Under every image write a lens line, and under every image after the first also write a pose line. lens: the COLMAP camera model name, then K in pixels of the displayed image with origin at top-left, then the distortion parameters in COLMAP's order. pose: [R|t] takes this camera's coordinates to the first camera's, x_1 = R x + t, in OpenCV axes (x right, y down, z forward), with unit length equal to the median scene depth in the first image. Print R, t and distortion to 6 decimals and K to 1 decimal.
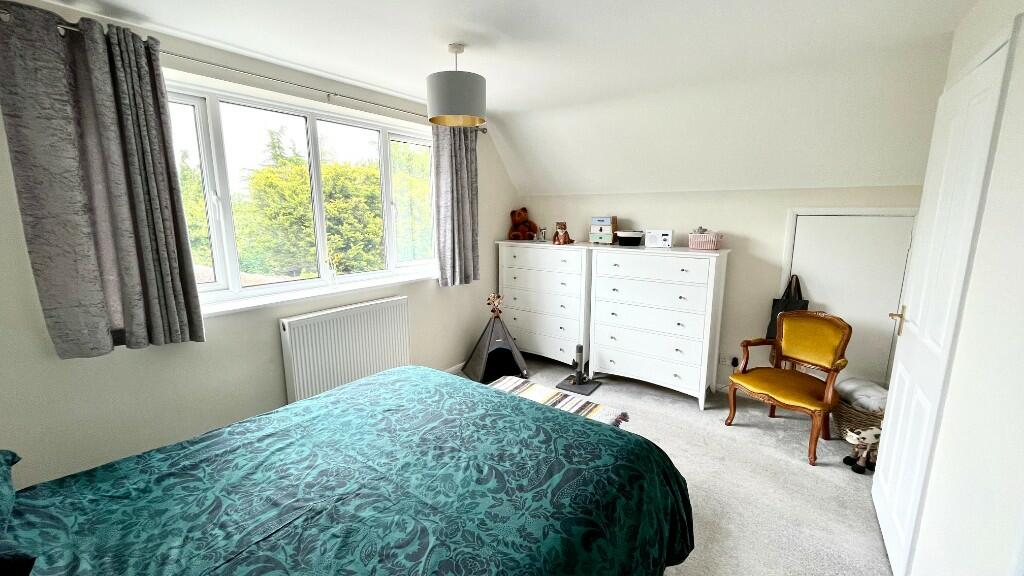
lens RADIAL K [[412.8, 0, 508.1], [0, 412.8, 288.8], [0, 0, 1]] dist [-0.003155, -0.000923]
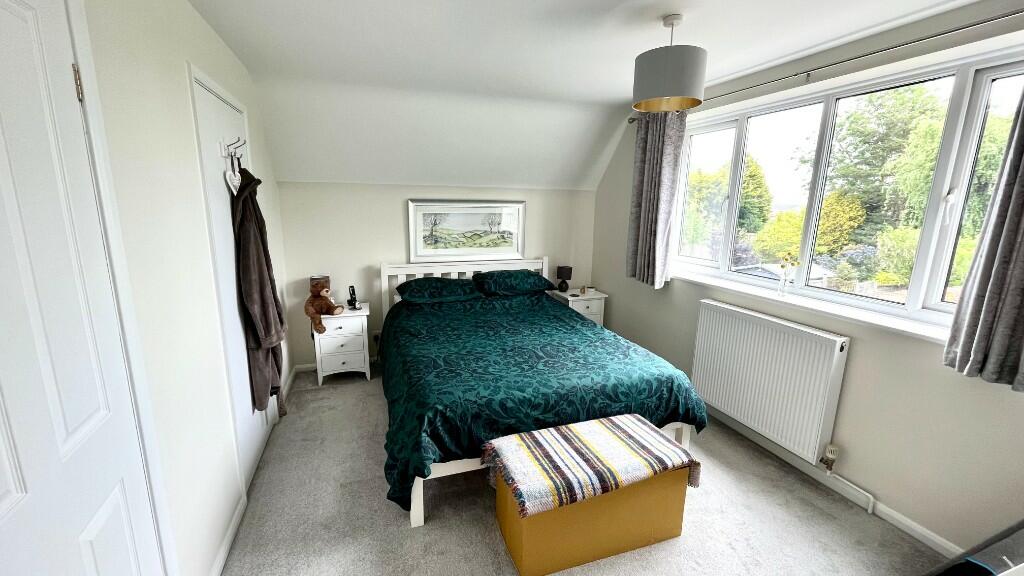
lens RADIAL K [[412.8, 0, 509.7], [0, 412.8, 290.5], [0, 0, 1]] dist [-0.003155, -0.000923]
pose [[-0.556542, 0.161233, -0.815024, 1.020998], [-0.163291, 0.940627, 0.297584, -0.292879], [0.814614, 0.298704, -0.497171, 1.563901]]
